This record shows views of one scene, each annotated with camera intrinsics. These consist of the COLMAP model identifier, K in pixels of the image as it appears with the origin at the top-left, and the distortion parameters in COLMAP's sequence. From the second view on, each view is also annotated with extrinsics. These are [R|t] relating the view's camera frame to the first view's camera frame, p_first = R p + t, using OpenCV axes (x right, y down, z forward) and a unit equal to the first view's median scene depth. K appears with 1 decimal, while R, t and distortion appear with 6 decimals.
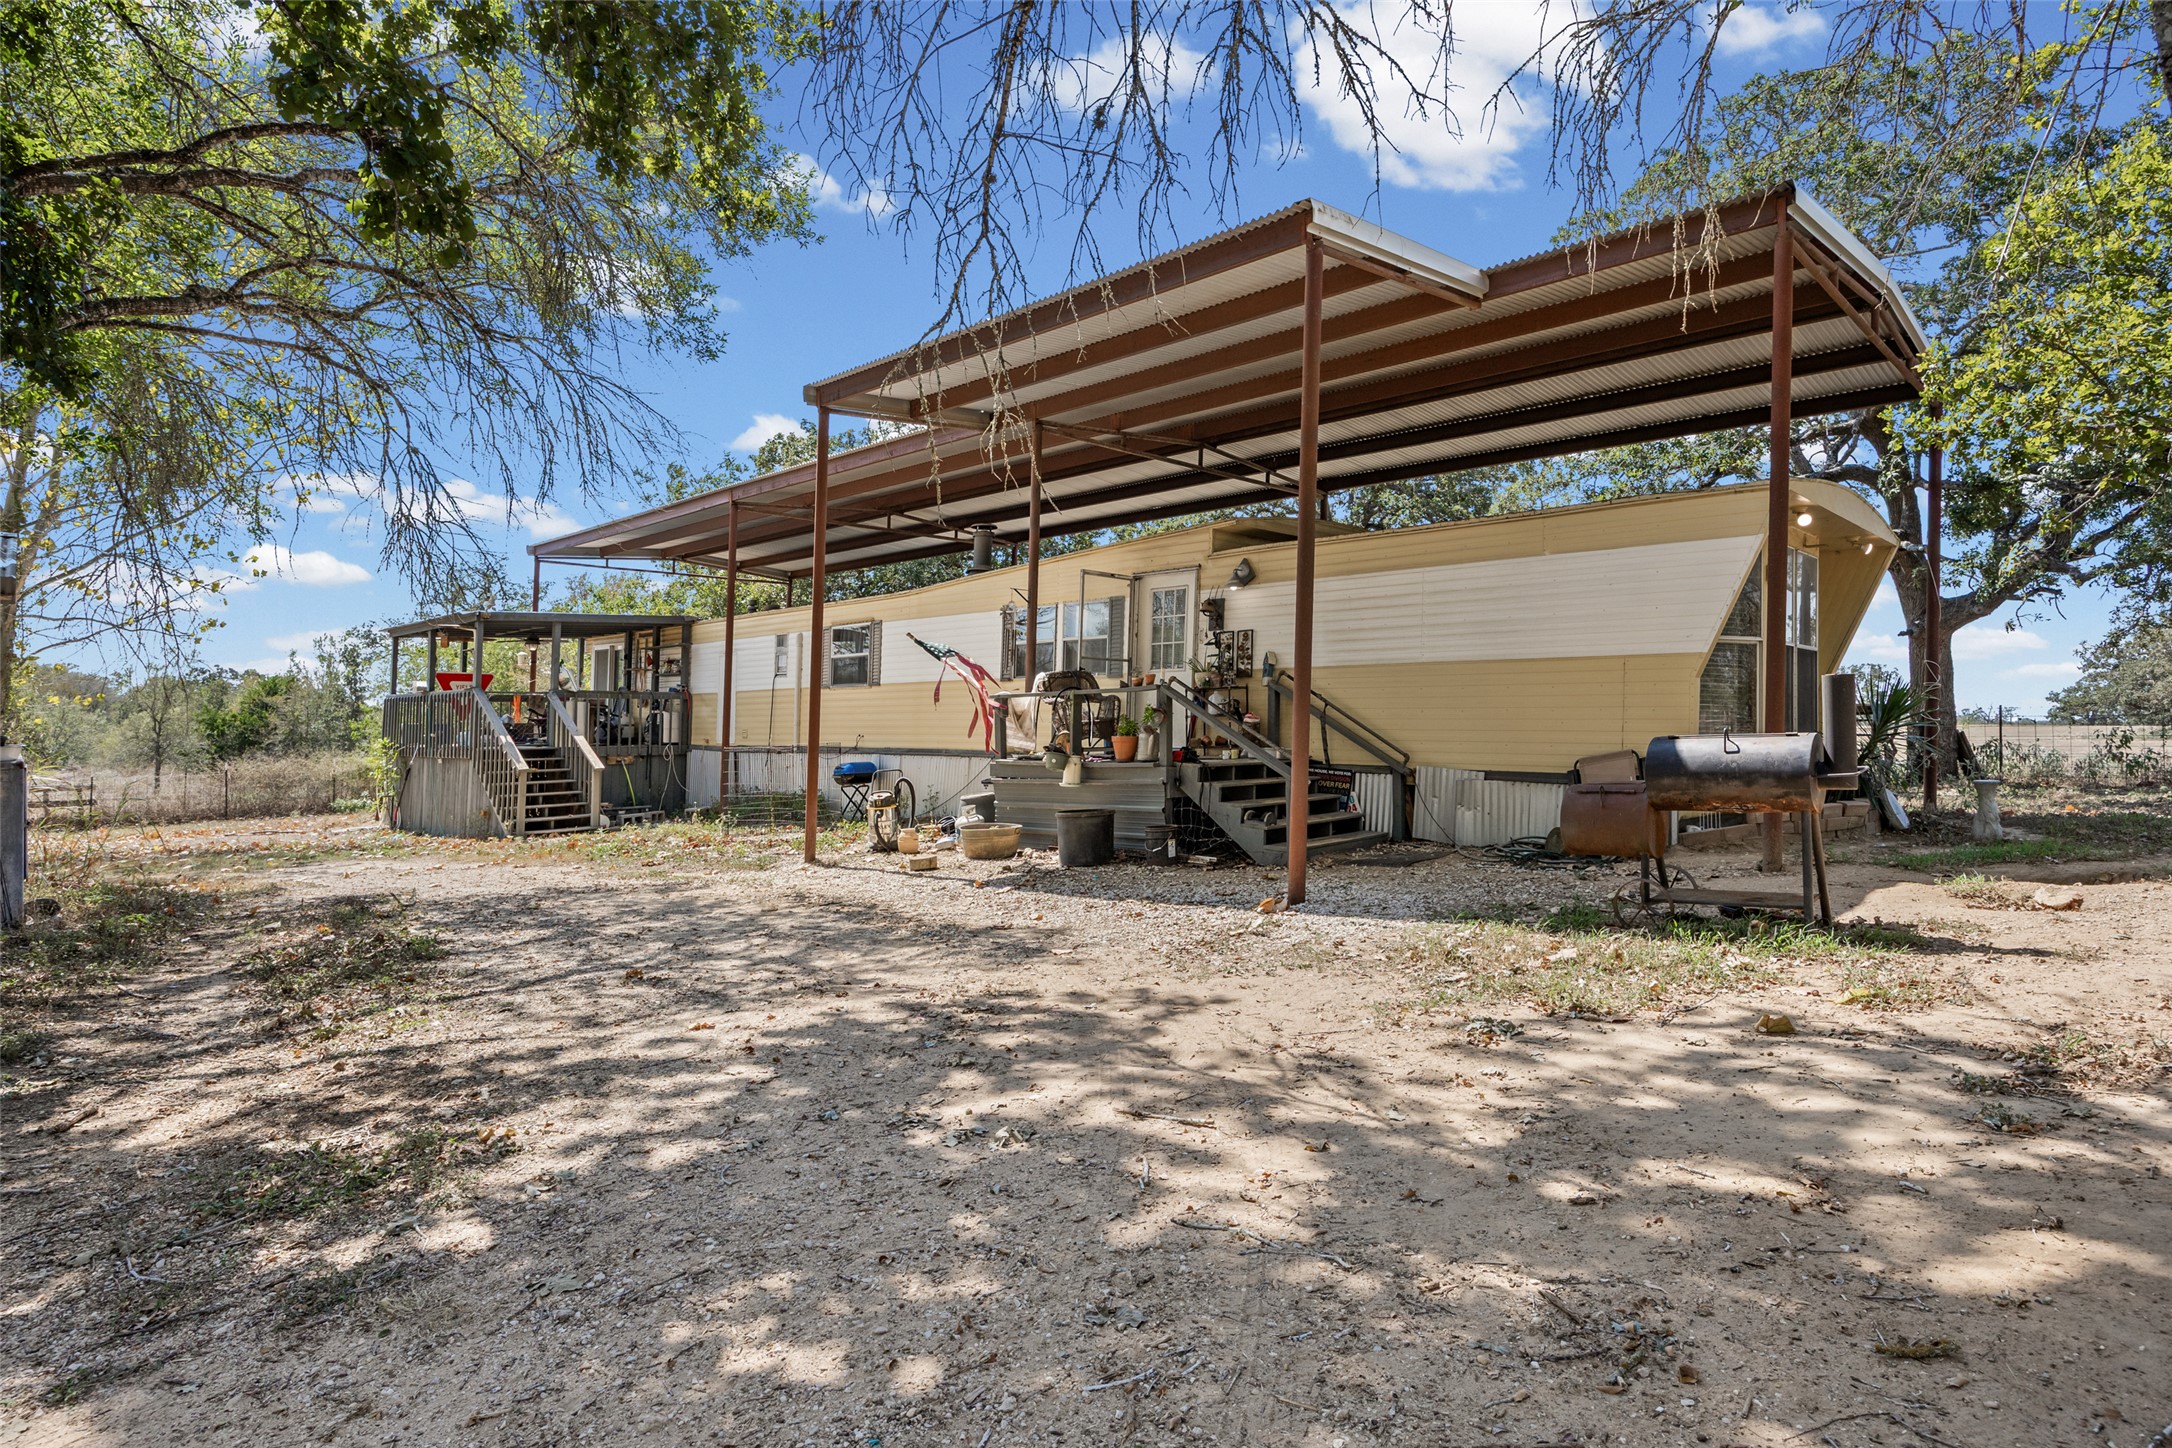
lens RADIAL K [[1189.0, 0, 1086.0], [0, 1189.0, 724.0], [0, 0, 1]] dist [-0.001476, -0.000265]
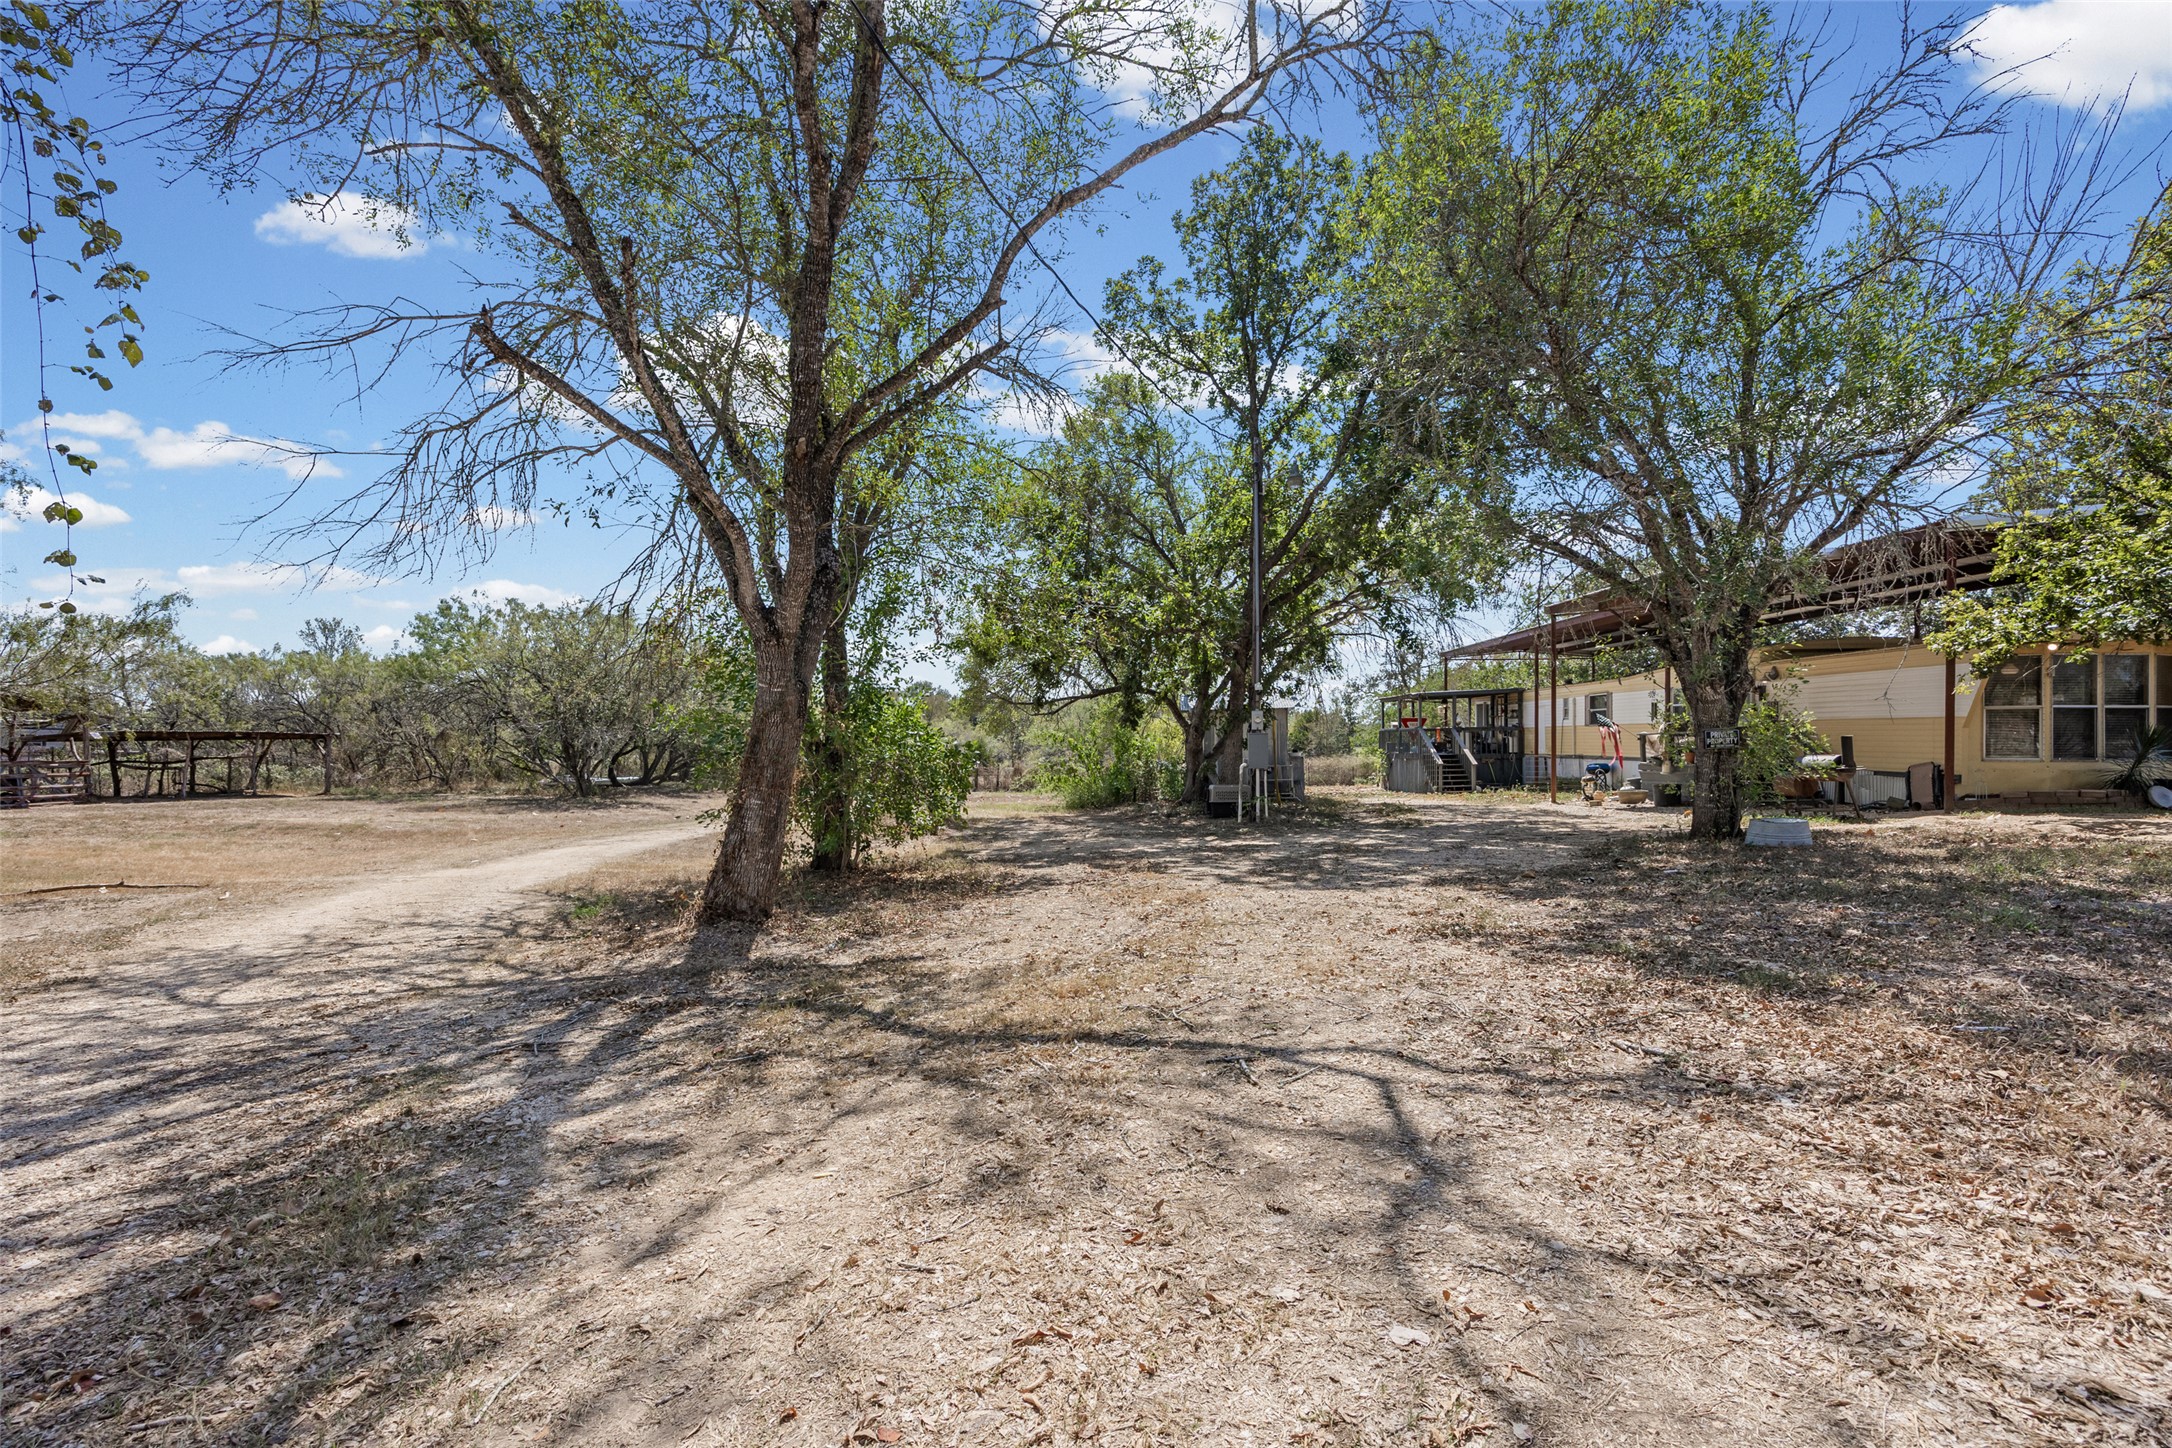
lens RADIAL K [[948.1, 0, 1086.0], [0, 948.1, 724.0], [0, 0, 1]] dist [-0.000472, -0.000042]
pose [[0.691469, -0.013587, -0.722278, 0.295454], [0.006678, 0.999901, -0.012417, -0.016282], [0.722375, 0.003763, 0.691491, -0.595997]]
